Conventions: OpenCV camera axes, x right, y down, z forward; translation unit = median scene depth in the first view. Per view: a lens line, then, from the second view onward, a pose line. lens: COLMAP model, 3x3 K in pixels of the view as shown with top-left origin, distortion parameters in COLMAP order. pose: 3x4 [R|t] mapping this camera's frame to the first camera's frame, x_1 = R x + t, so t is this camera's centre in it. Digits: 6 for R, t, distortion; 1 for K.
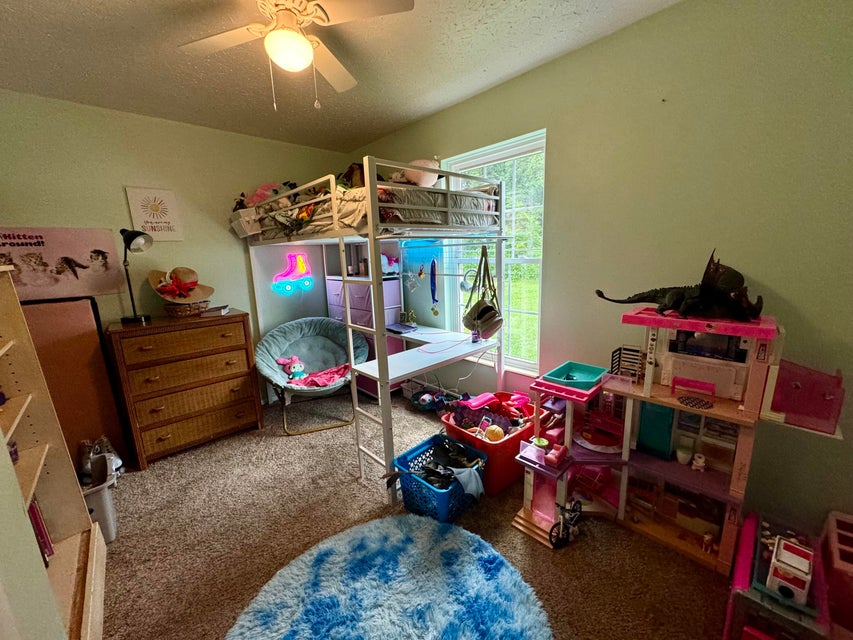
lens RADIAL K [[341.7, 0, 428.8], [0, 341.7, 323.2], [0, 0, 1]] dist [-0.001871, -0.000016]
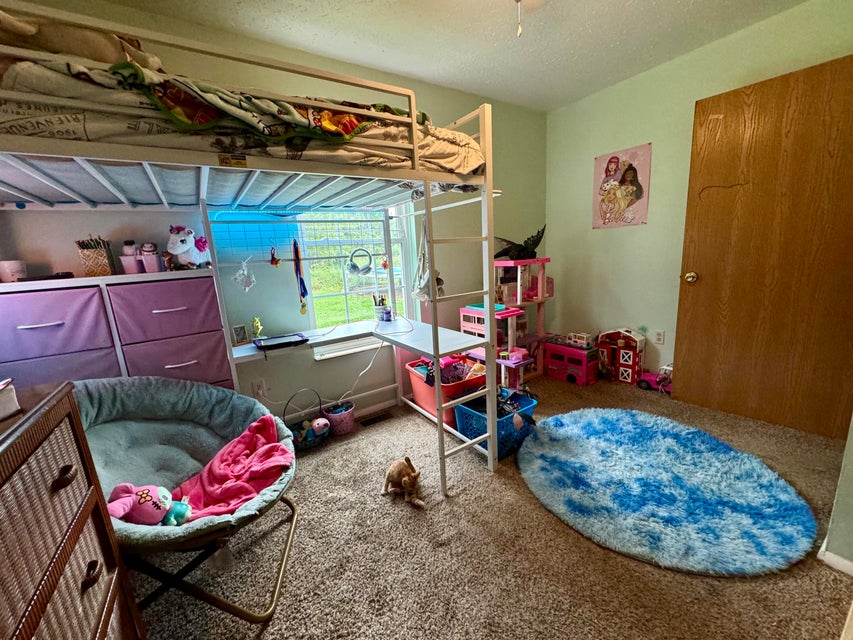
lens RADIAL K [[341.7, 0, 429.6], [0, 341.7, 320.1], [0, 0, 1]] dist [-0.001871, -0.000016]
pose [[0.158323, -0.168637, 0.972880, -1.129369], [0.253376, 0.959252, 0.125042, -0.055975], [-0.954324, 0.226708, 0.194600, 0.991810]]
